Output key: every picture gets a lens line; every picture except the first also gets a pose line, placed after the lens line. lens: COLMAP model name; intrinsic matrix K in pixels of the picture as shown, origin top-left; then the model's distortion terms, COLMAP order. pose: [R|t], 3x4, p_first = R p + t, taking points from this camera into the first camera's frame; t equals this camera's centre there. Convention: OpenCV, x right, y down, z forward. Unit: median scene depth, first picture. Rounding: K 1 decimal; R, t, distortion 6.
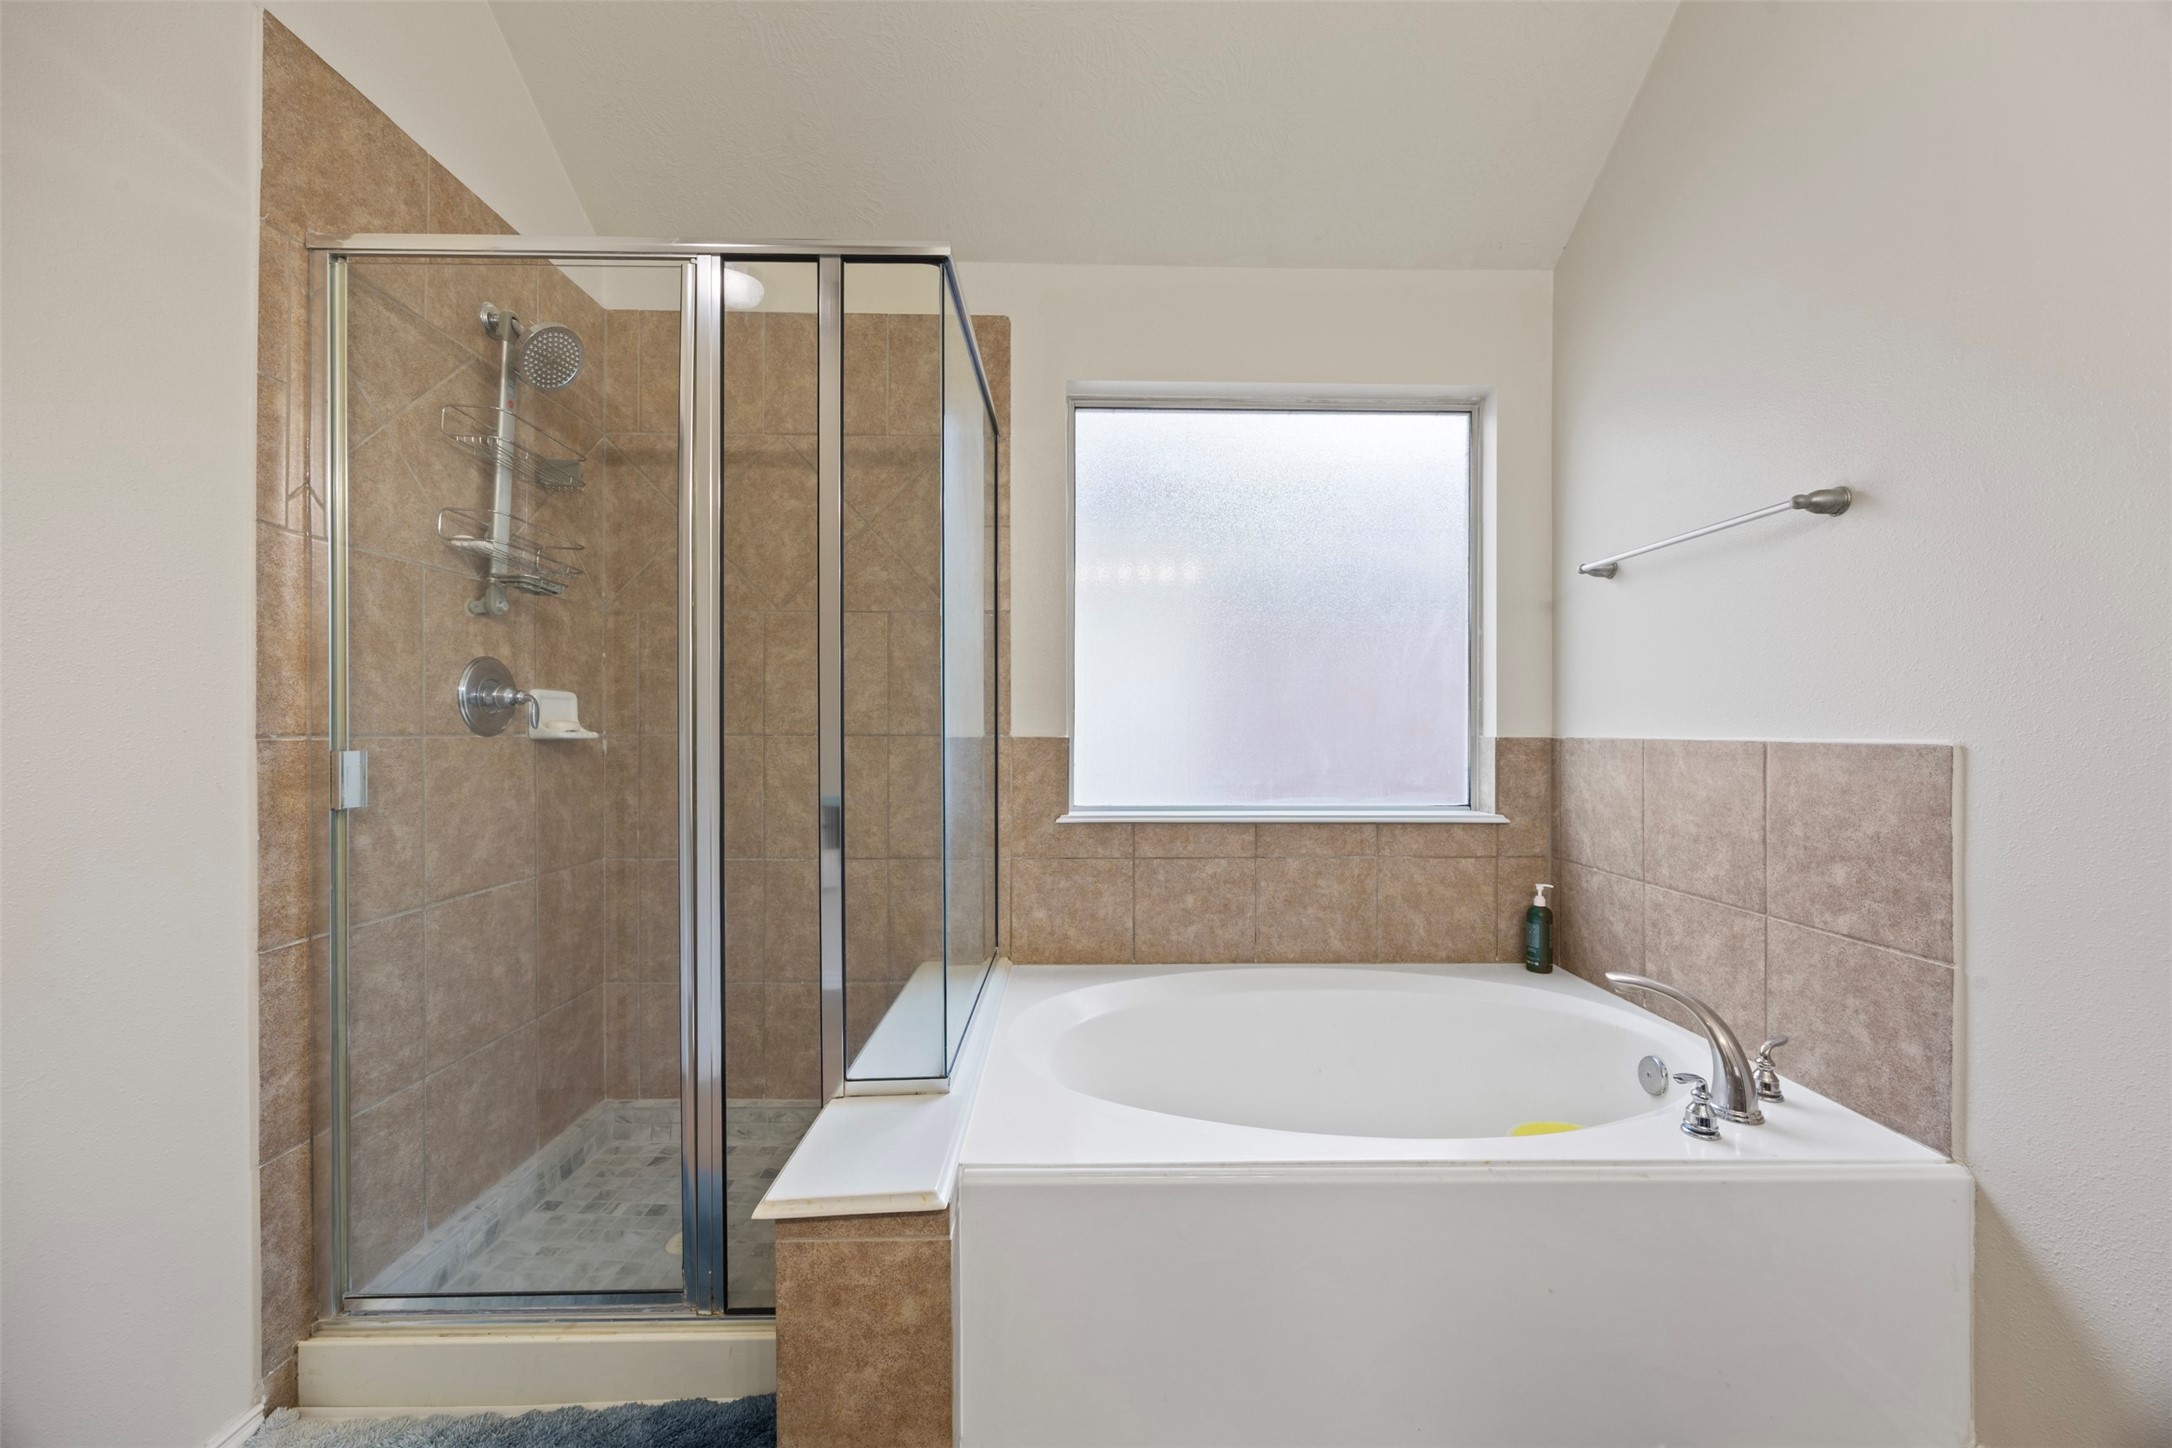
lens RADIAL K [[838.4, 0, 1097.6], [0, 838.4, 731.3], [0, 0, 1]] dist [-0.003337, -0.000116]
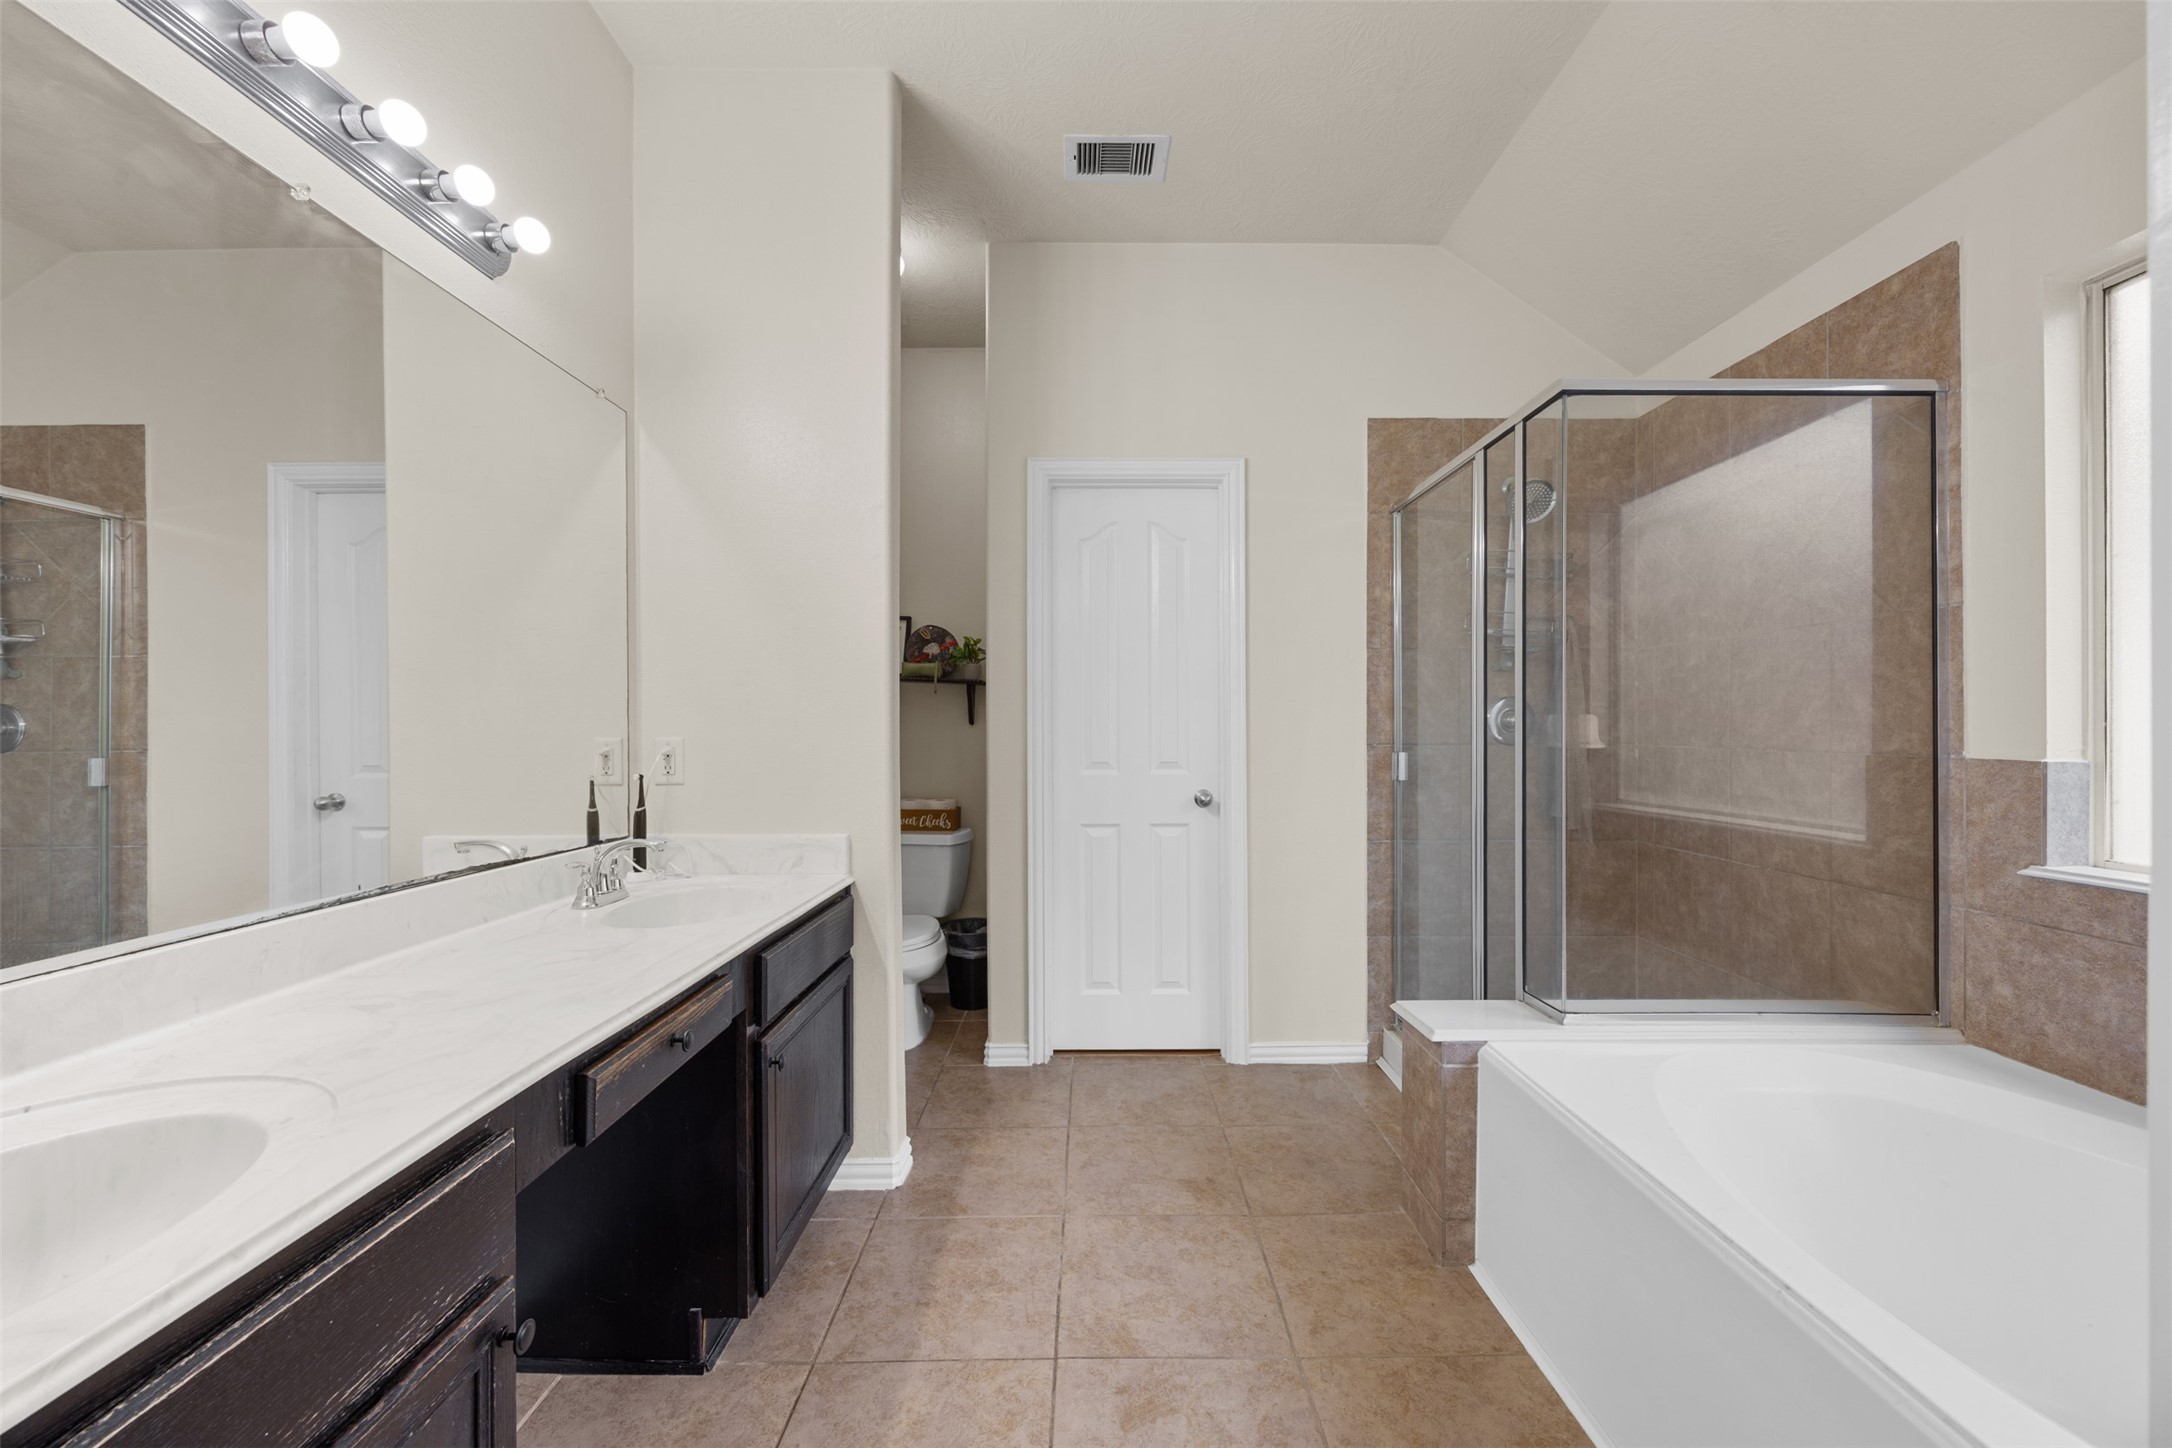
lens RADIAL K [[838.4, 0, 1090.5], [0, 838.4, 729.9], [0, 0, 1]] dist [-0.003337, -0.000116]
pose [[-0.027704, 0.001784, -0.999615, 0.728680], [-0.001441, 0.999997, 0.001825, -0.021057], [0.999615, 0.001491, -0.027701, 0.185508]]
